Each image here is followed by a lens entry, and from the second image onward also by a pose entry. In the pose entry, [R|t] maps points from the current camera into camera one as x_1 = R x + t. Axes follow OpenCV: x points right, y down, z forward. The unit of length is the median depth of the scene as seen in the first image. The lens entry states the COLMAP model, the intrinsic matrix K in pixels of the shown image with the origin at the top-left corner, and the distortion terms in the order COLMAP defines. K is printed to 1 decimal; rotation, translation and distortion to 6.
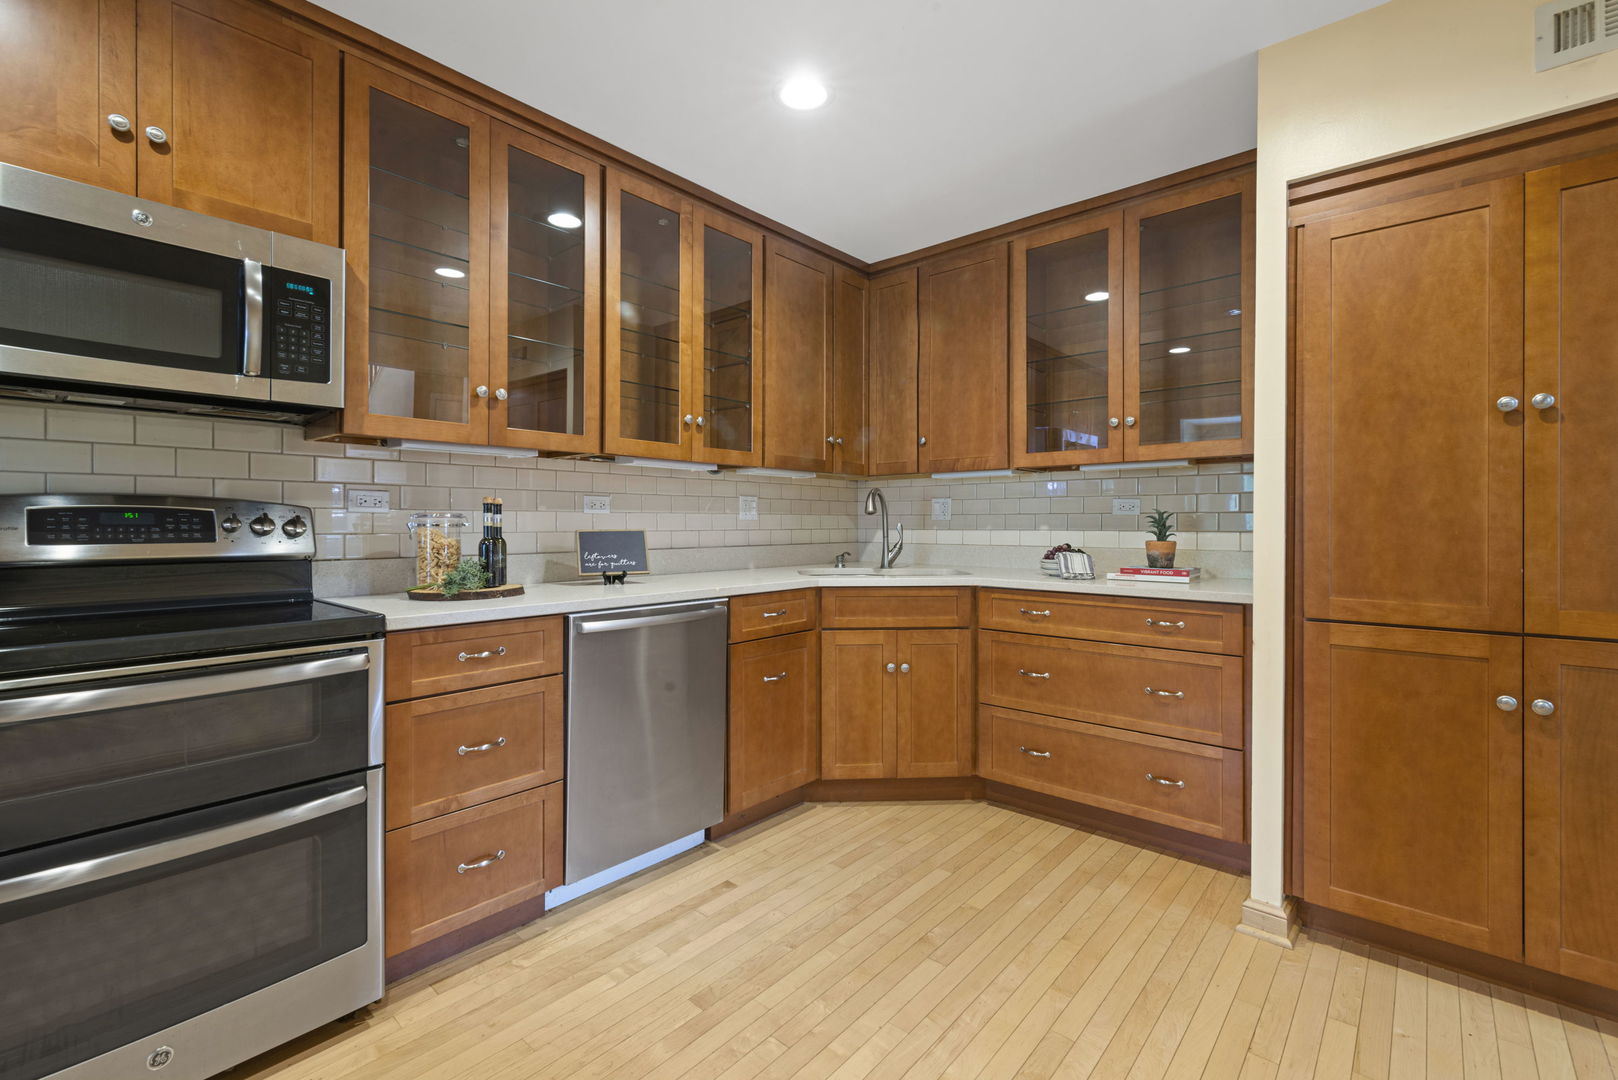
lens RADIAL K [[703.5, 0, 811.4], [0, 703.5, 522.2], [0, 0, 1]] dist [-0.000721, -0.000108]
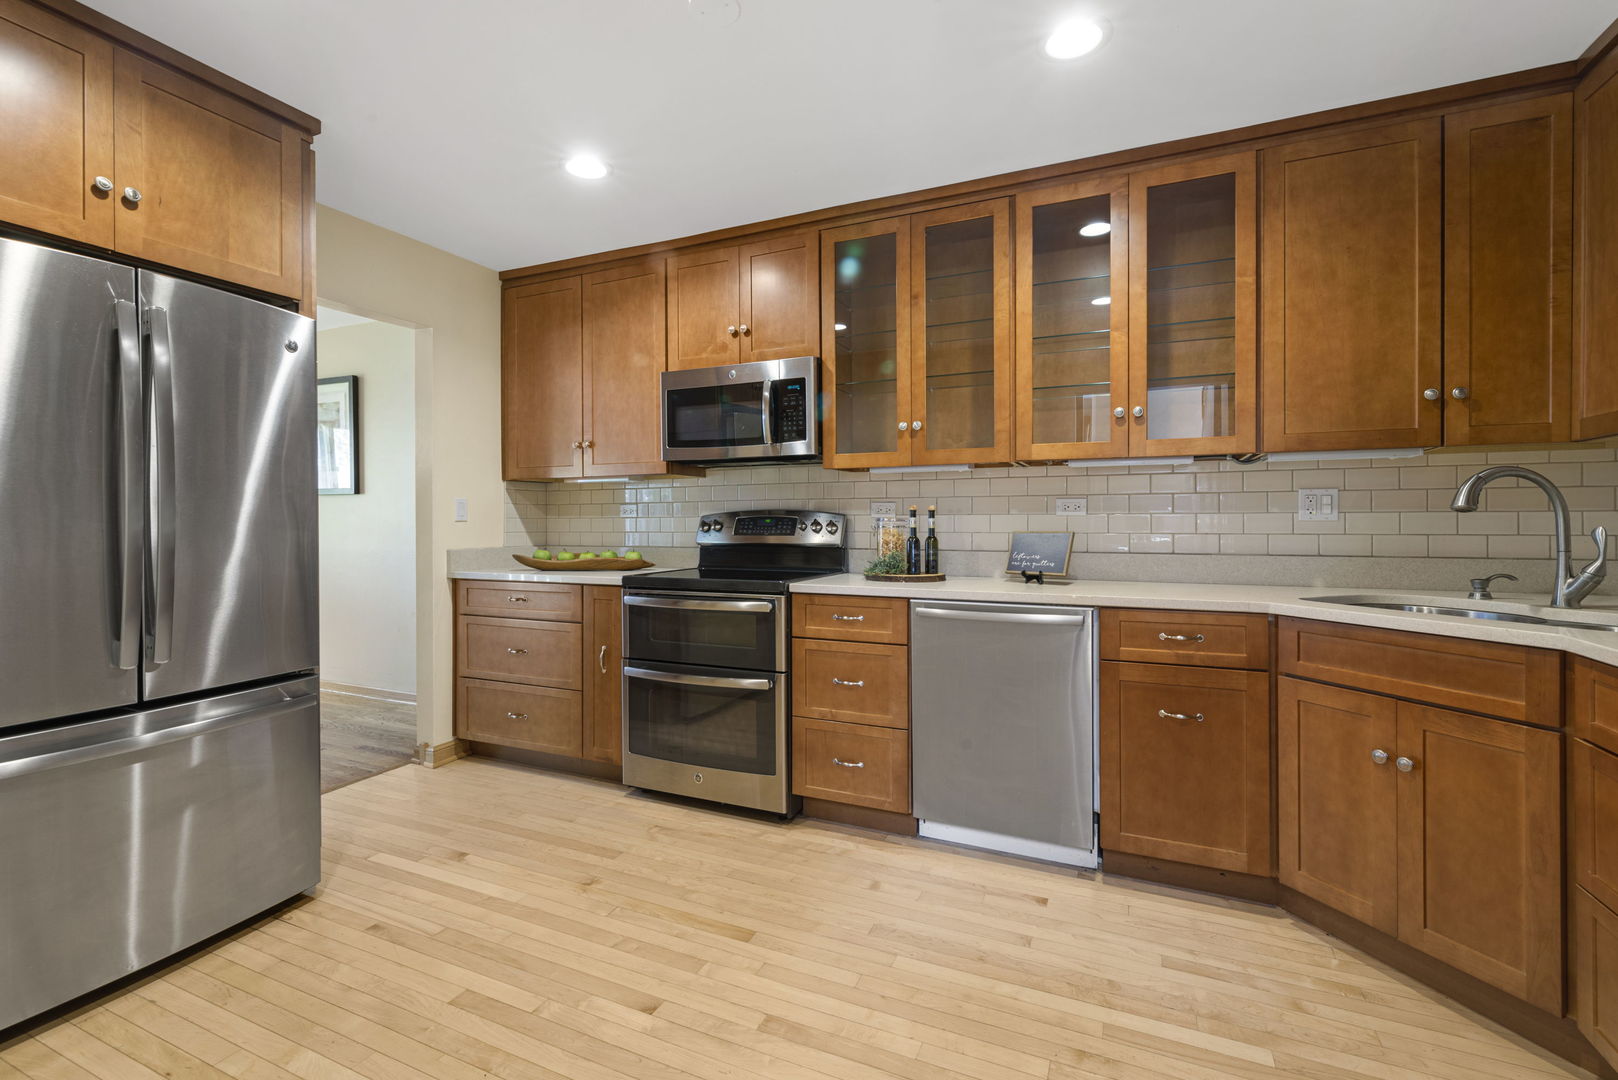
lens RADIAL K [[720.9, 0, 798.4], [0, 720.9, 520.1], [0, 0, 1]] dist [0.002752, 0.000105]
pose [[0.285355, -0.000759, -0.958421, 0.698251], [0.003278, 0.999995, 0.000184, -0.008562], [0.958416, -0.003194, 0.285356, 0.376868]]
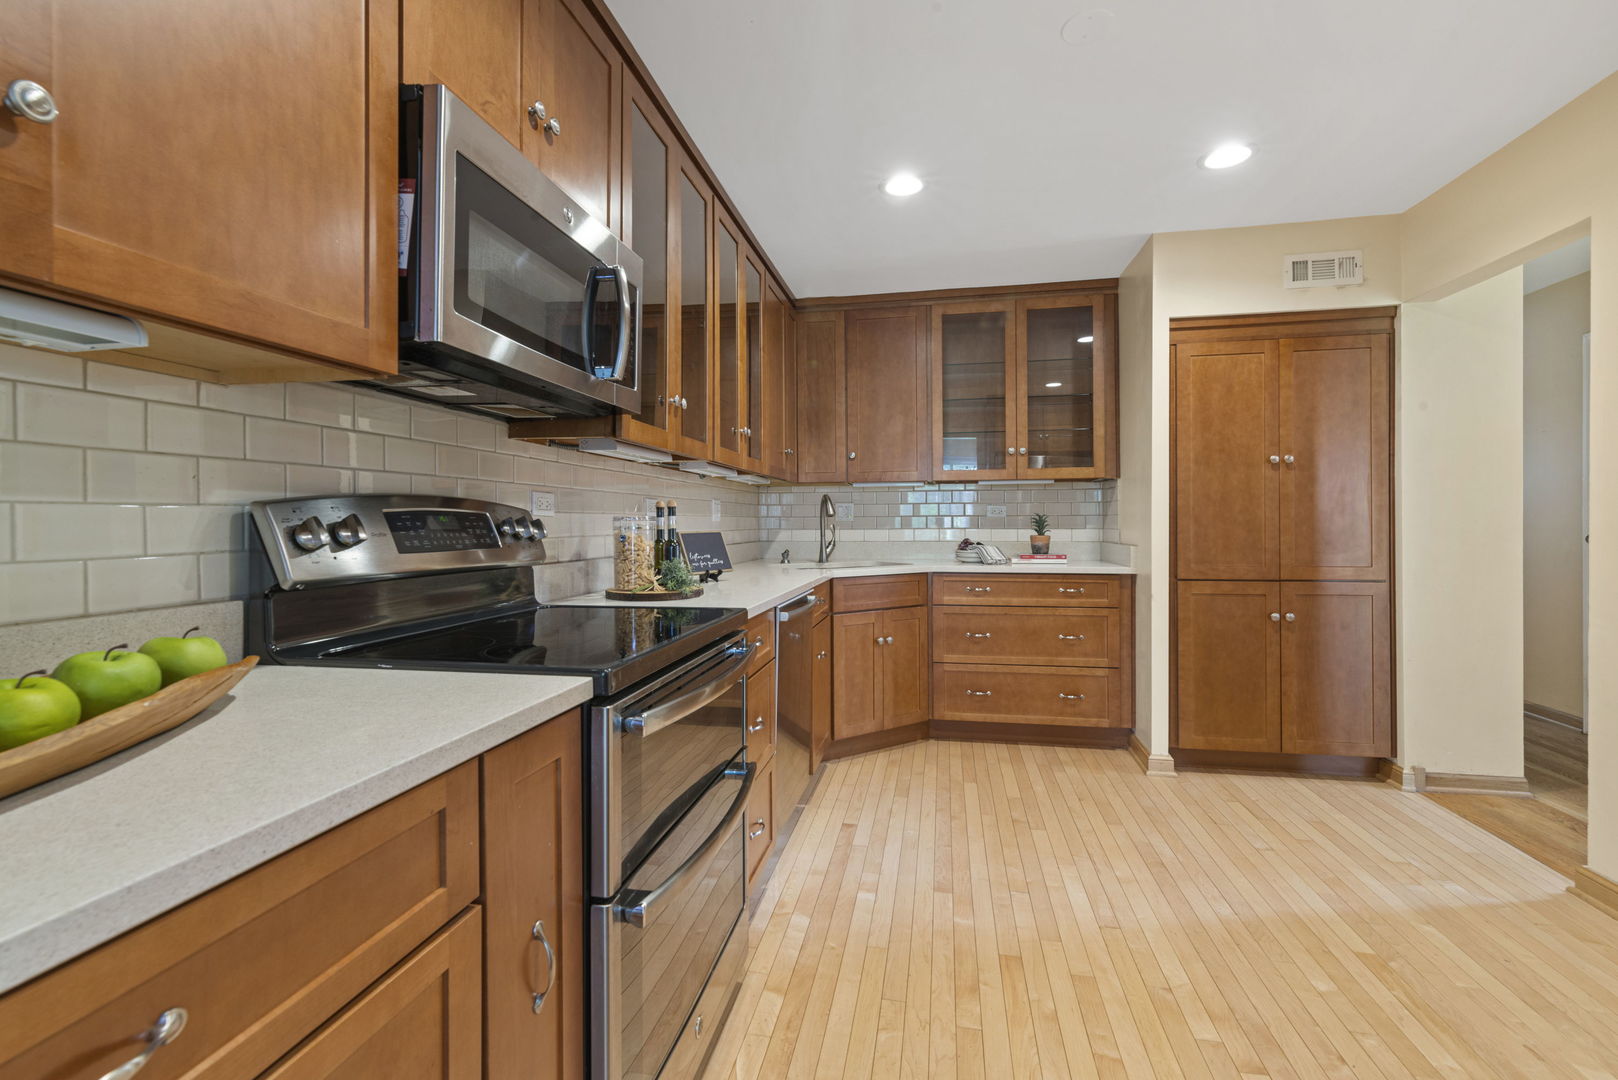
lens RADIAL K [[707.9, 0, 803.4], [0, 707.9, 518.9], [0, 0, 1]] dist [-0.002053, -0.000215]
pose [[0.864520, -0.001837, 0.502595, -0.749958], [0.004389, 0.999983, -0.003895, -0.003865], [-0.502579, 0.005573, 0.864514, -0.008133]]
